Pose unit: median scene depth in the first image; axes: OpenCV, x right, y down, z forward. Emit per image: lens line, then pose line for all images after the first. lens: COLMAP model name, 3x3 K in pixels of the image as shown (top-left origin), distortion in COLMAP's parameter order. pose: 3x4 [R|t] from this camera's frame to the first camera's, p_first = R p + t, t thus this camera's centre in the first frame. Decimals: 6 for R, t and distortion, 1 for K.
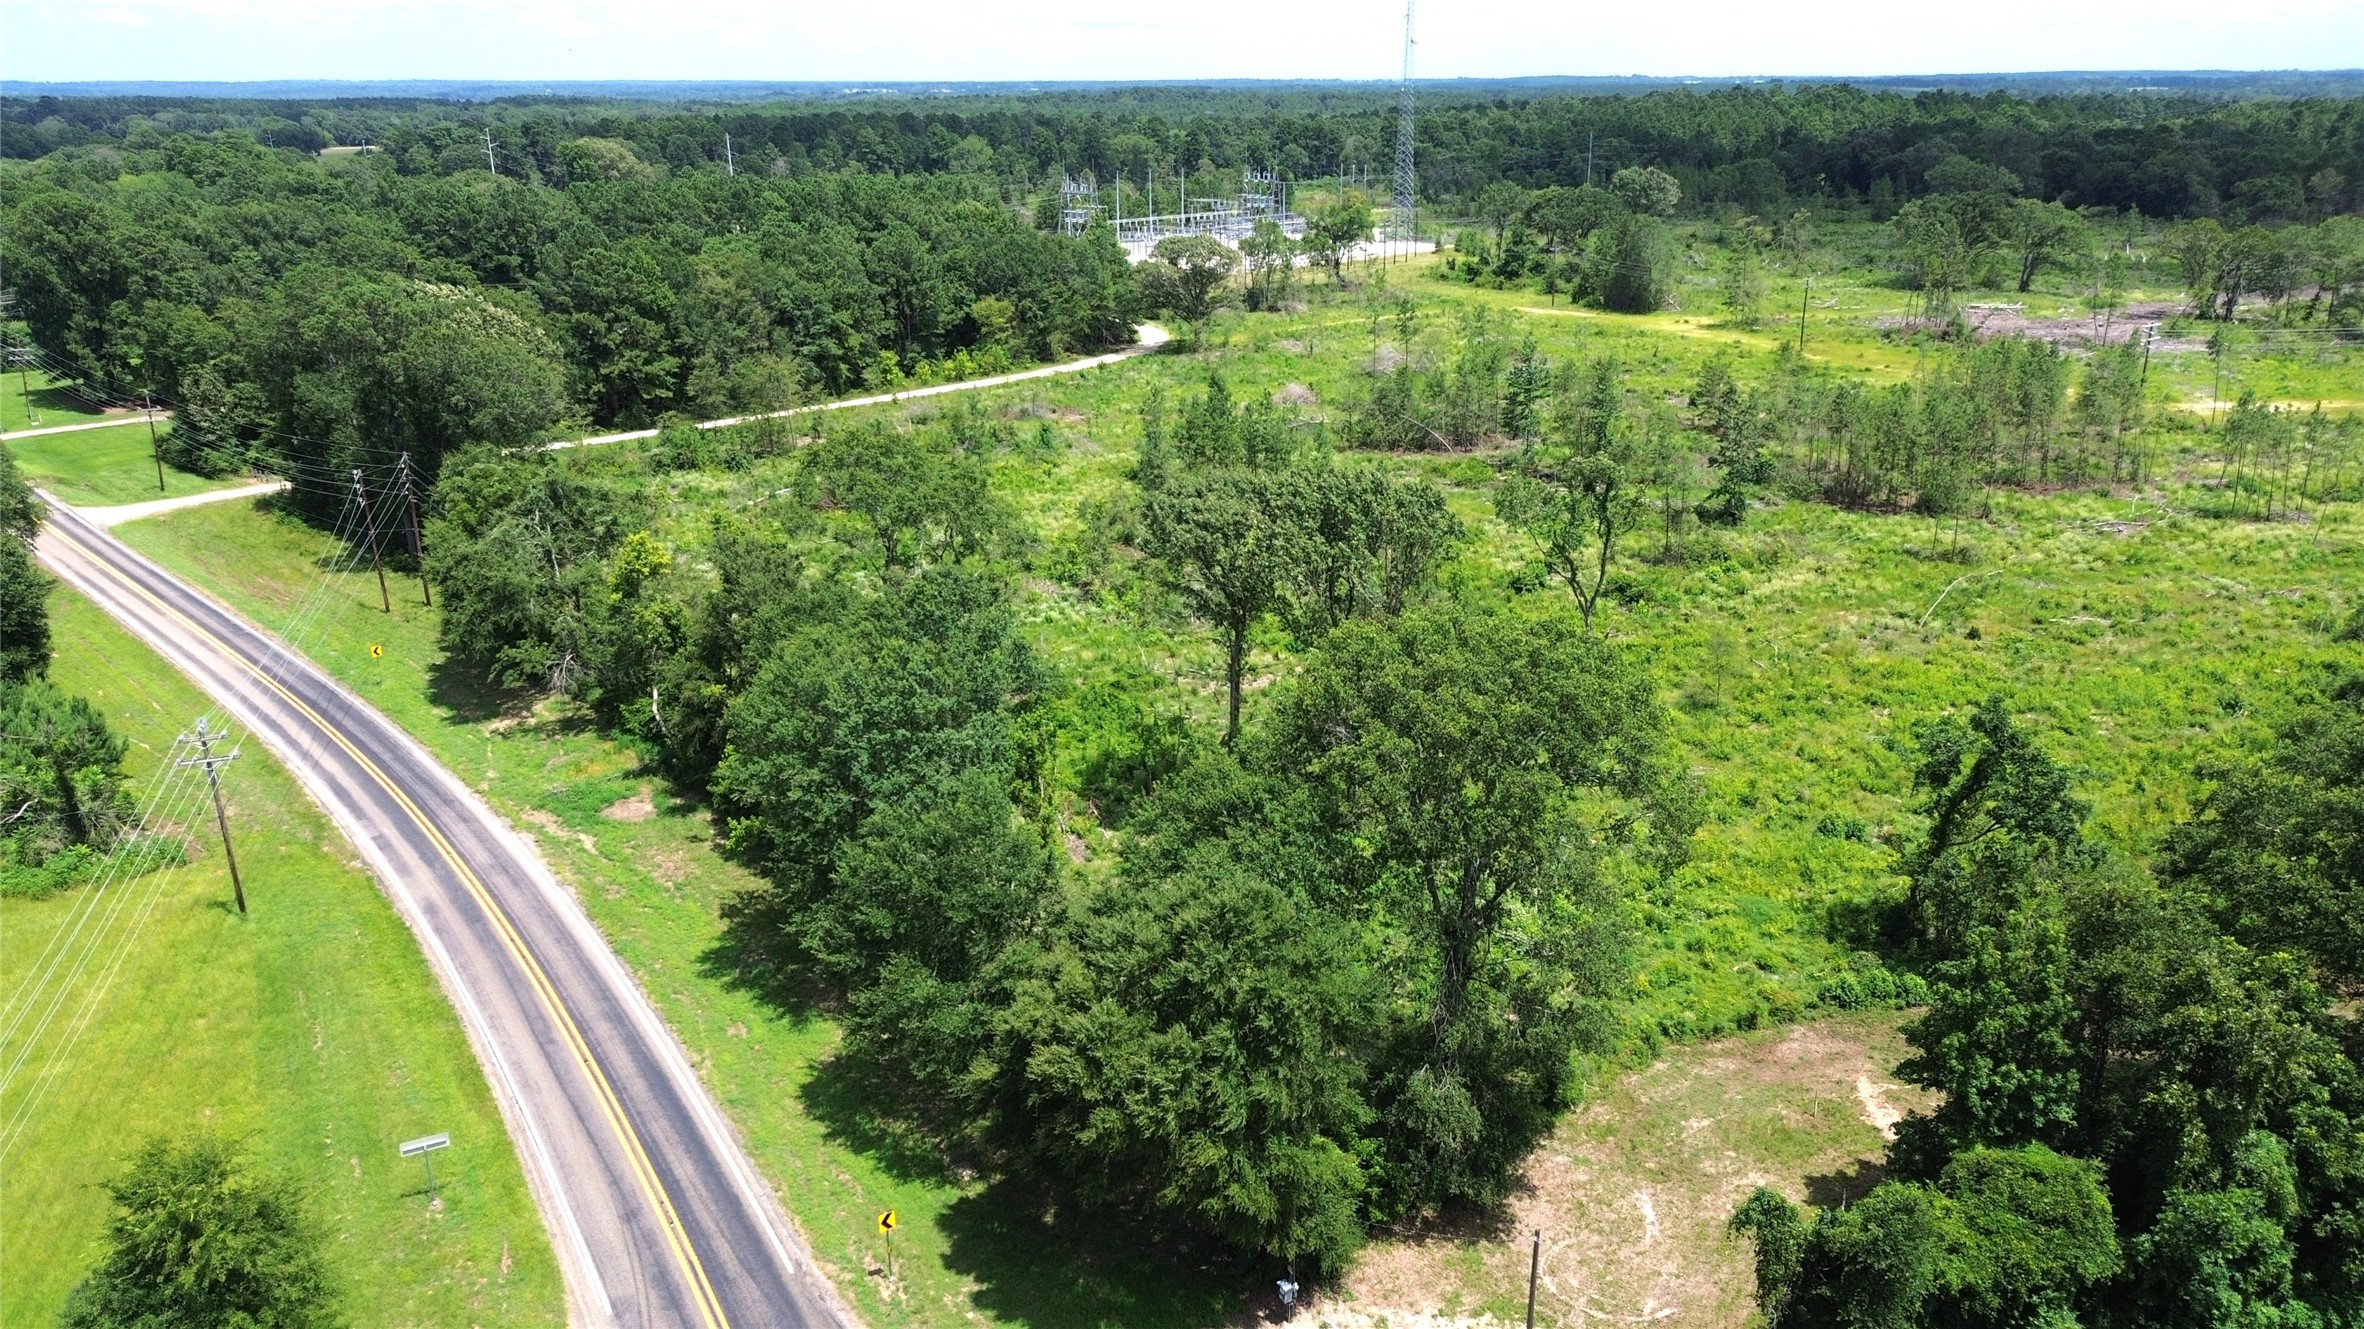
lens RADIAL K [[1688.5, 0, 1178.4], [0, 1688.5, 668.8], [0, 0, 1]] dist [0.065052, -0.071249]
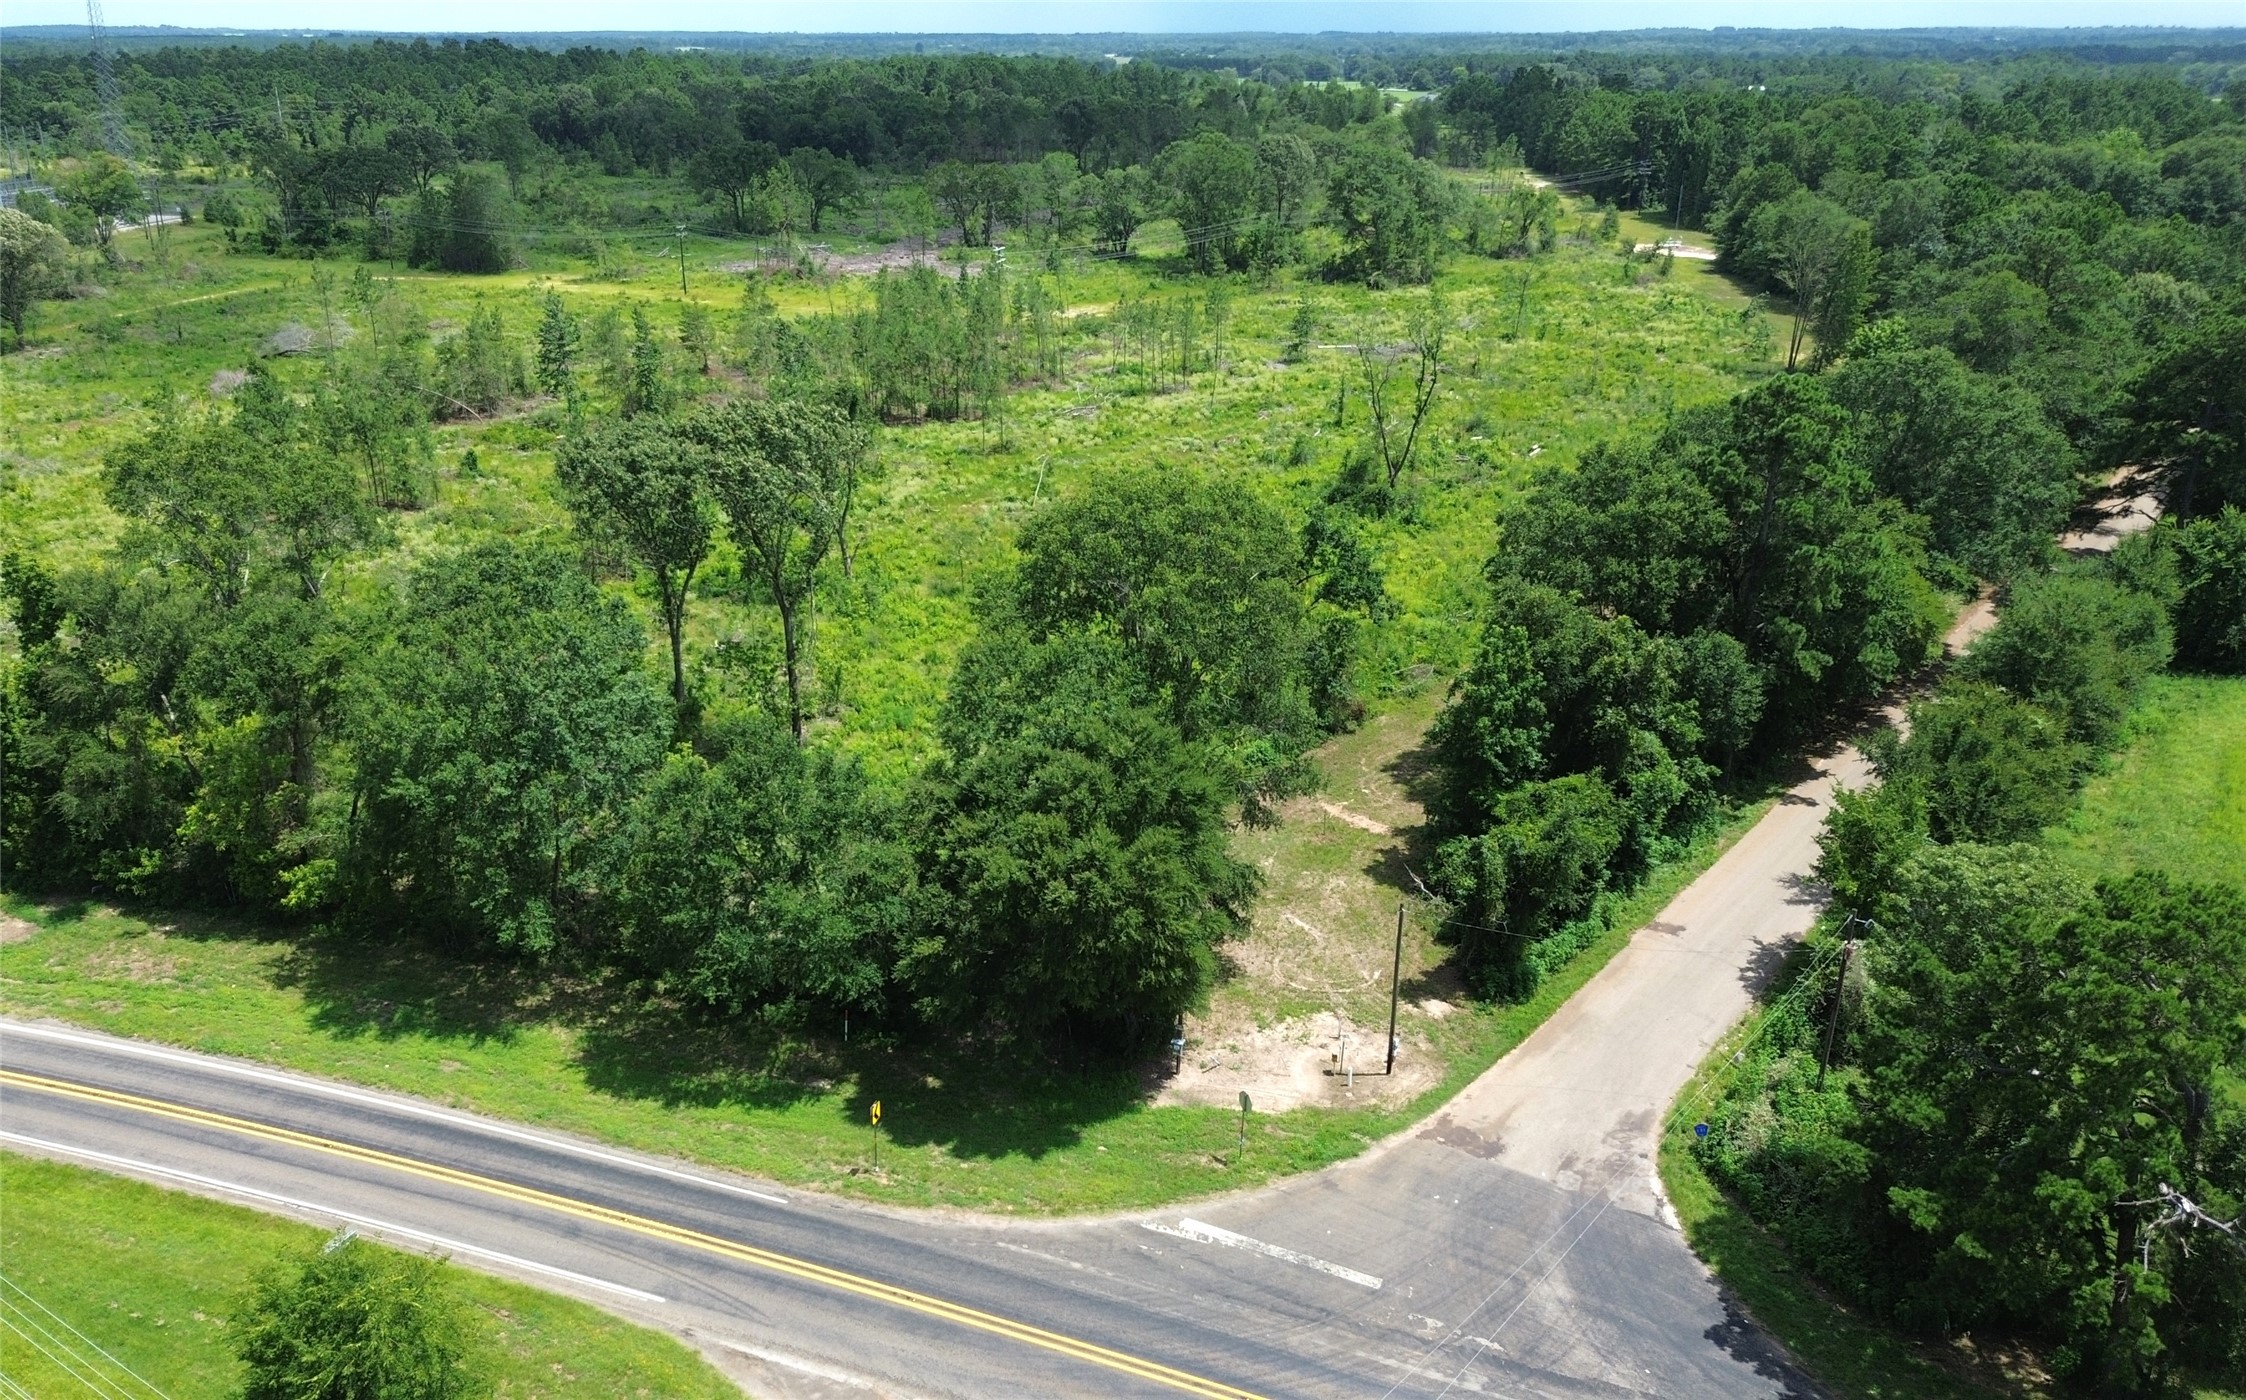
lens RADIAL K [[1780.4, 0, 1017.7], [0, 1780.4, 699.3], [0, 0, 1]] dist [0.034233, -0.008018]
pose [[0.781916, -0.210771, 0.586671, -0.313473], [0.197894, 0.976353, 0.087018, -0.001879], [-0.591139, 0.048058, 0.805137, 0.020994]]
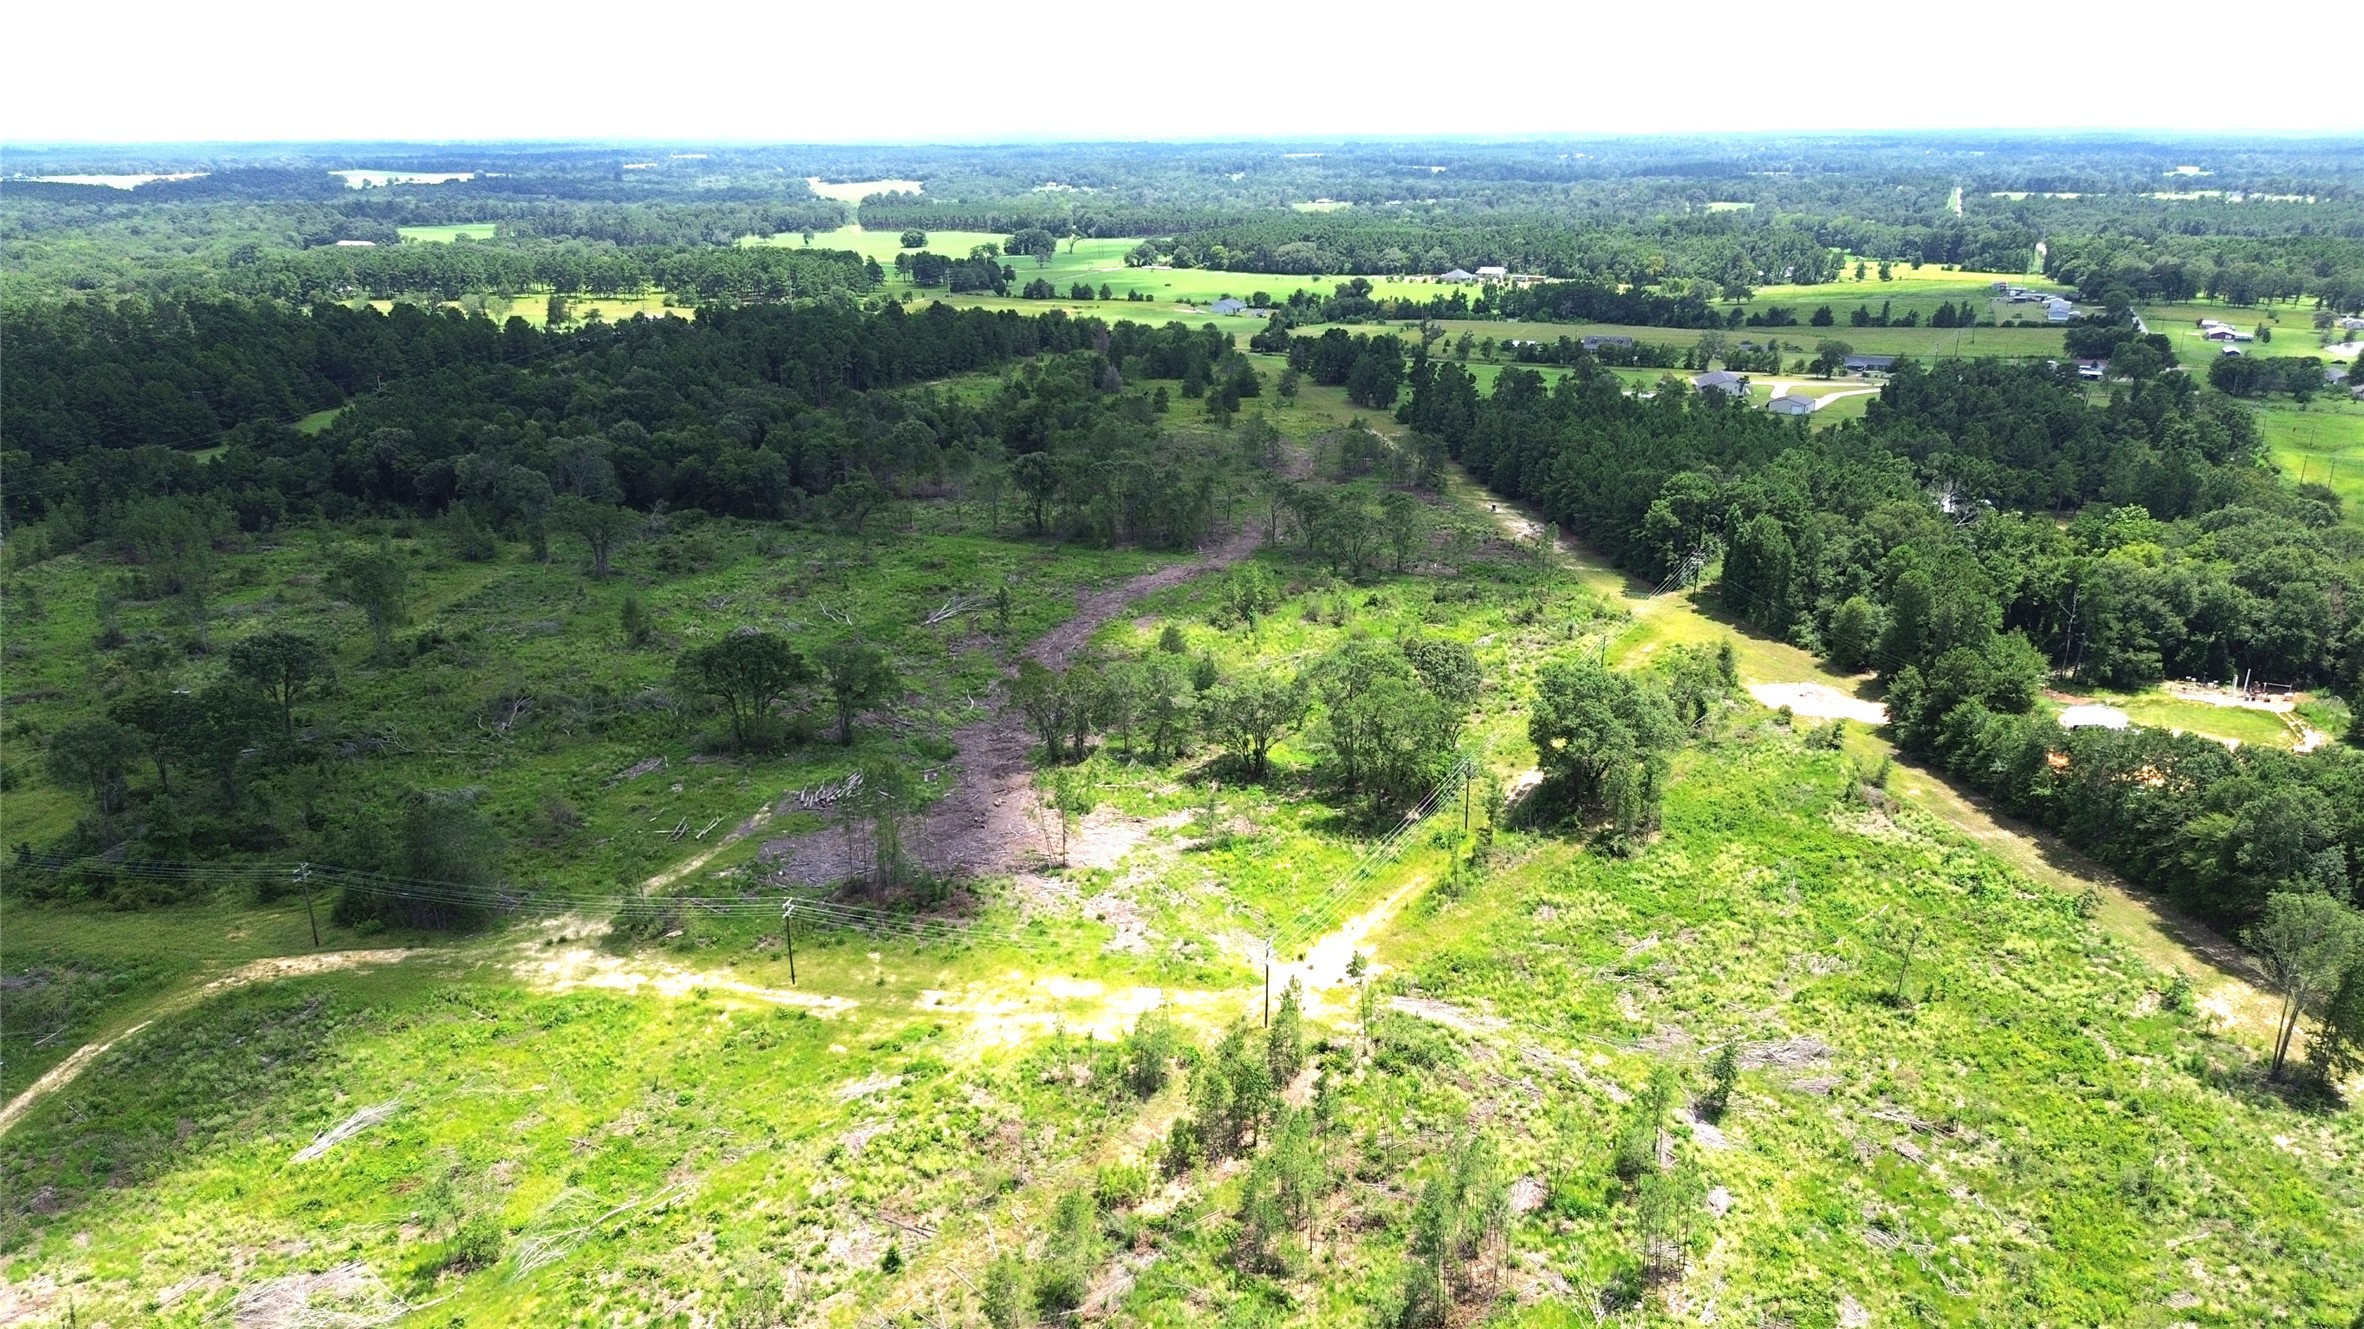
lens RADIAL K [[1688.5, 0, 1178.4], [0, 1688.5, 668.8], [0, 0, 1]] dist [0.065052, -0.071249]
pose [[0.586985, -0.240228, 0.773136, -0.158939], [0.265065, 0.959355, 0.096845, -0.644800], [-0.764976, 0.148085, 0.626803, 0.675438]]
